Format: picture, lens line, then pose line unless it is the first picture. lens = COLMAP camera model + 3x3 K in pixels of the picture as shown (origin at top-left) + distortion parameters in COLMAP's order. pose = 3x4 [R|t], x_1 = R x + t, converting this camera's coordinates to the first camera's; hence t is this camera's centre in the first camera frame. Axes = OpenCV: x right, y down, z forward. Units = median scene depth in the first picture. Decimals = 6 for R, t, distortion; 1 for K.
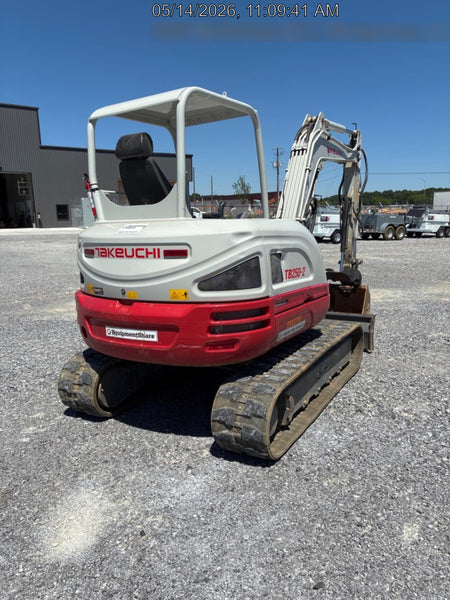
lens RADIAL K [[452.4, 0, 229.4], [0, 452.4, 300.7], [0, 0, 1]] dist [0.024827, 0.010112]
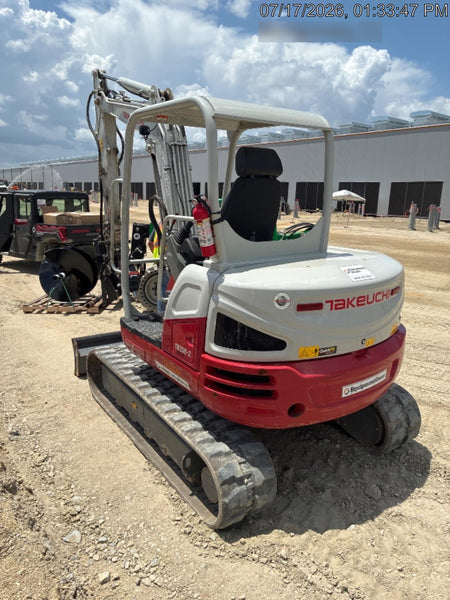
lens RADIAL K [[475.5, 0, 226.3], [0, 475.5, 298.3], [0, 0, 1]] dist [0.003203, 0.008791]
pose [[0.365744, -0.184498, 0.912246, -1.192216], [0.135949, 0.980233, 0.143742, -0.280500], [-0.920733, 0.071446, 0.383597, 0.872880]]
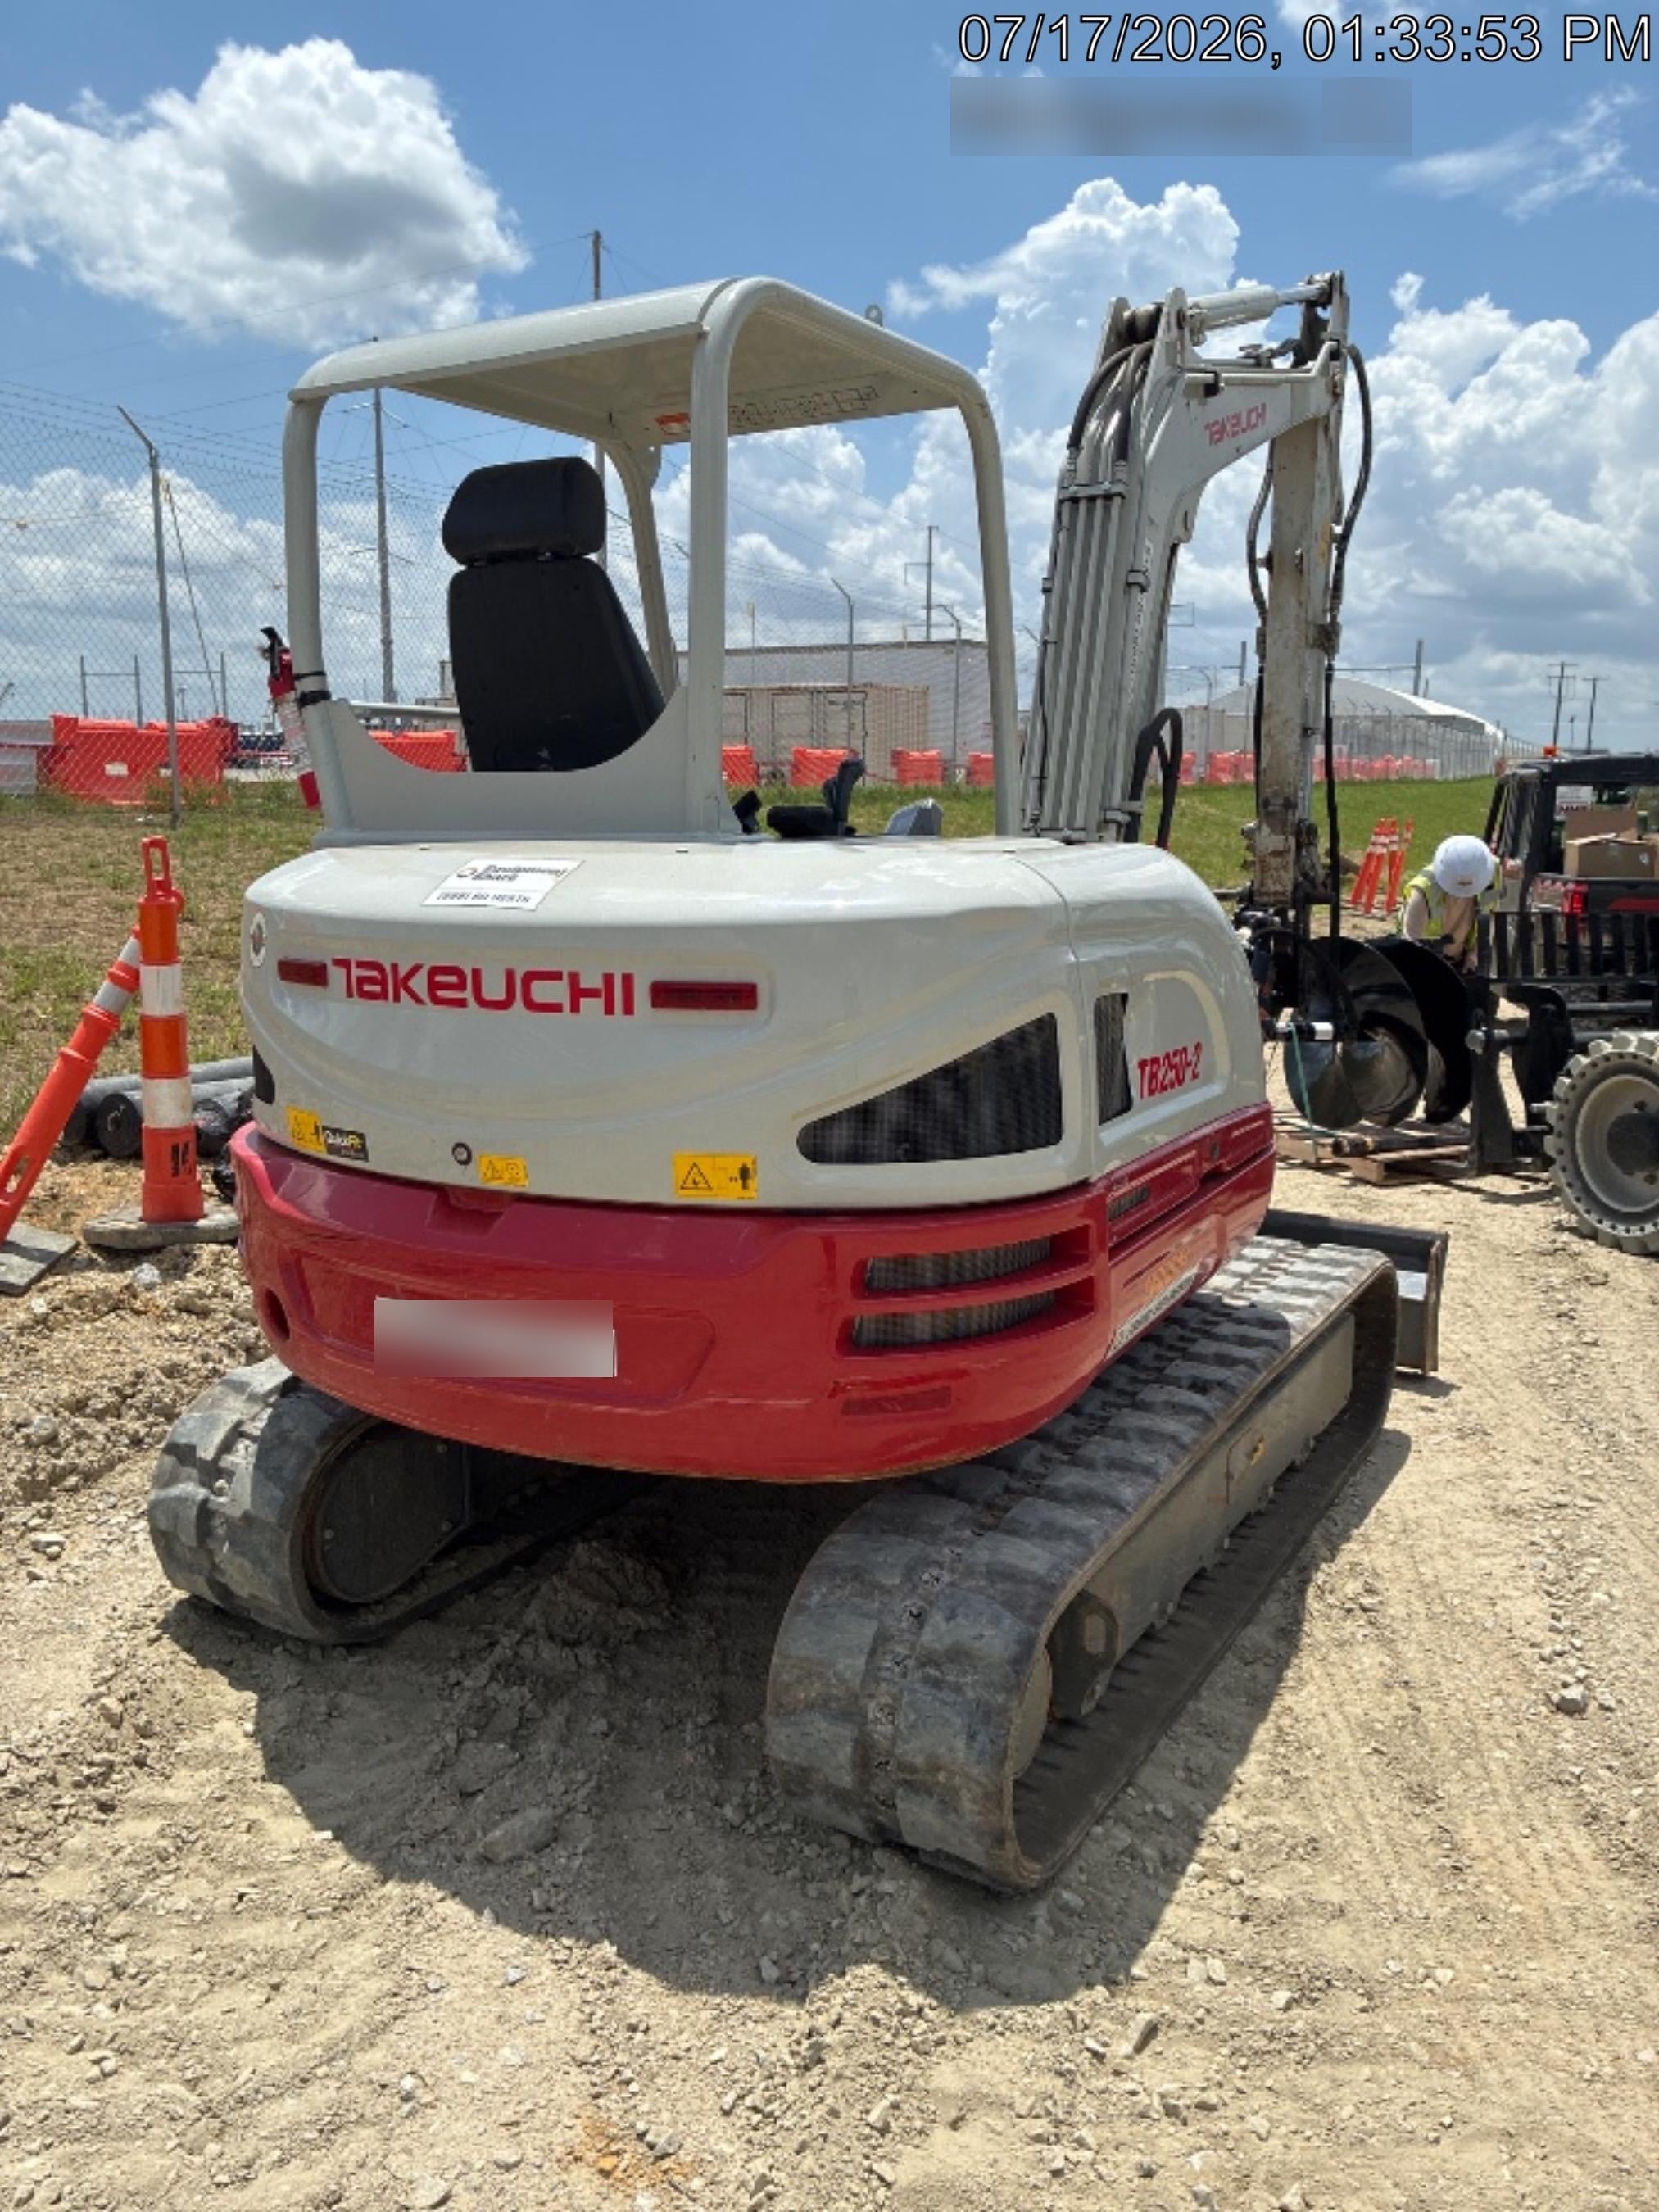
lens RADIAL K [[1675.6, 0, 823.8], [0, 1675.6, 1097.6], [0, 0, 1]] dist [0.030599, -0.053545]
pose [[0.998005, 0.010349, 0.062278, -0.103121], [-0.010761, 0.999922, 0.006281, -0.055764], [-0.062208, -0.006938, 0.998039, 0.137325]]
